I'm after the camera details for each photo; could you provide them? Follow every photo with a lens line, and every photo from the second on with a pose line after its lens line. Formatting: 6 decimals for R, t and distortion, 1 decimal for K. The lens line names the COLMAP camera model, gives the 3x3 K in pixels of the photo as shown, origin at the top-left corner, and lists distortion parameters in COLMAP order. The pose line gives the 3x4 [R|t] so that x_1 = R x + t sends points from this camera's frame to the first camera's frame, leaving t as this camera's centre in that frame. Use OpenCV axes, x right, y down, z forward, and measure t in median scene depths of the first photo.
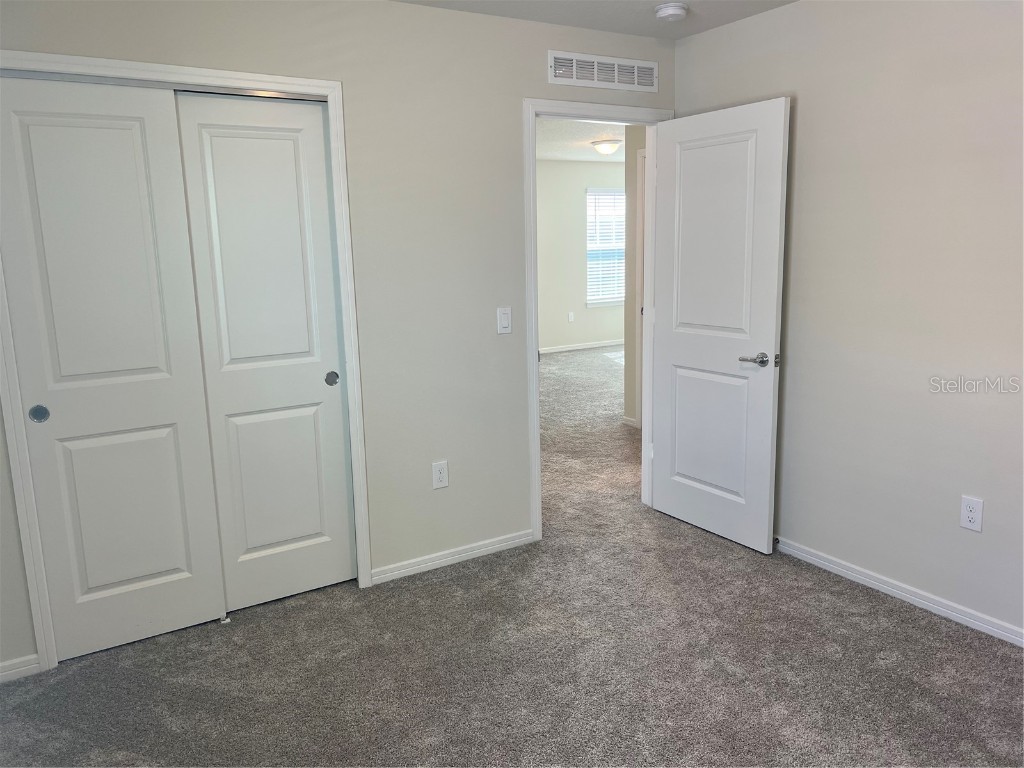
lens RADIAL K [[772.7, 0, 509.4], [0, 772.7, 380.7], [0, 0, 1]] dist [0.057156, -0.063527]
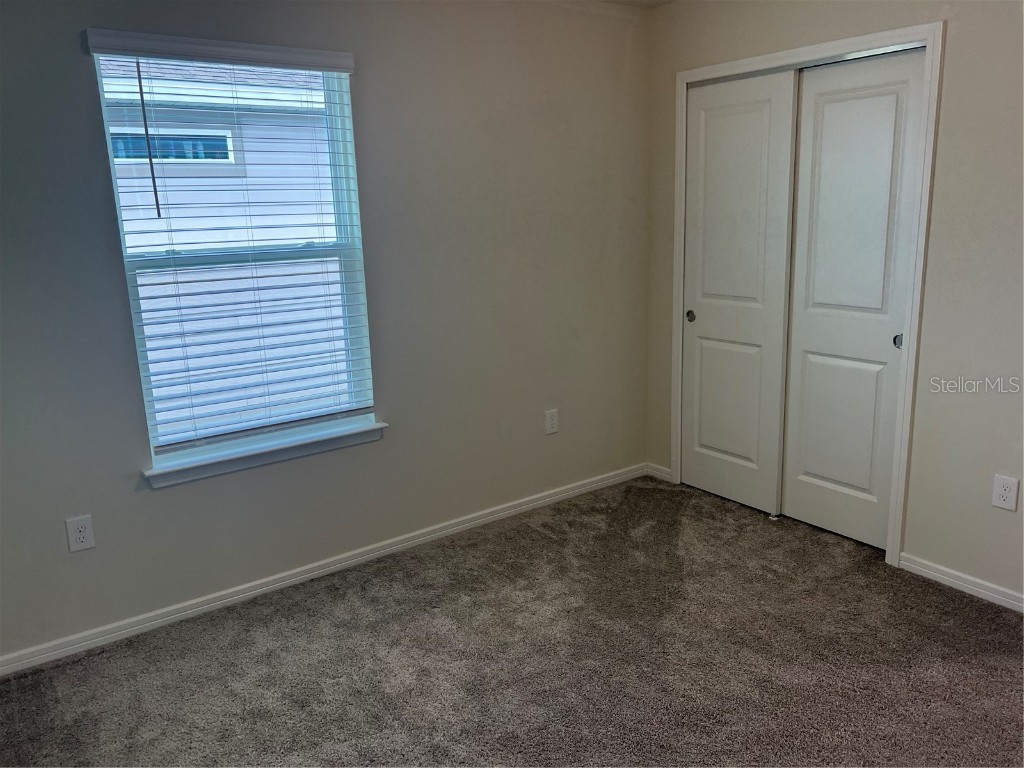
lens RADIAL K [[772.7, 0, 512.5], [0, 772.7, 385.6], [0, 0, 1]] dist [0.057156, -0.063527]
pose [[0.064159, 0.243790, -0.967704, 0.751032], [-0.157977, 0.959955, 0.231364, -0.106359], [0.985356, 0.138031, 0.100103, 0.475522]]
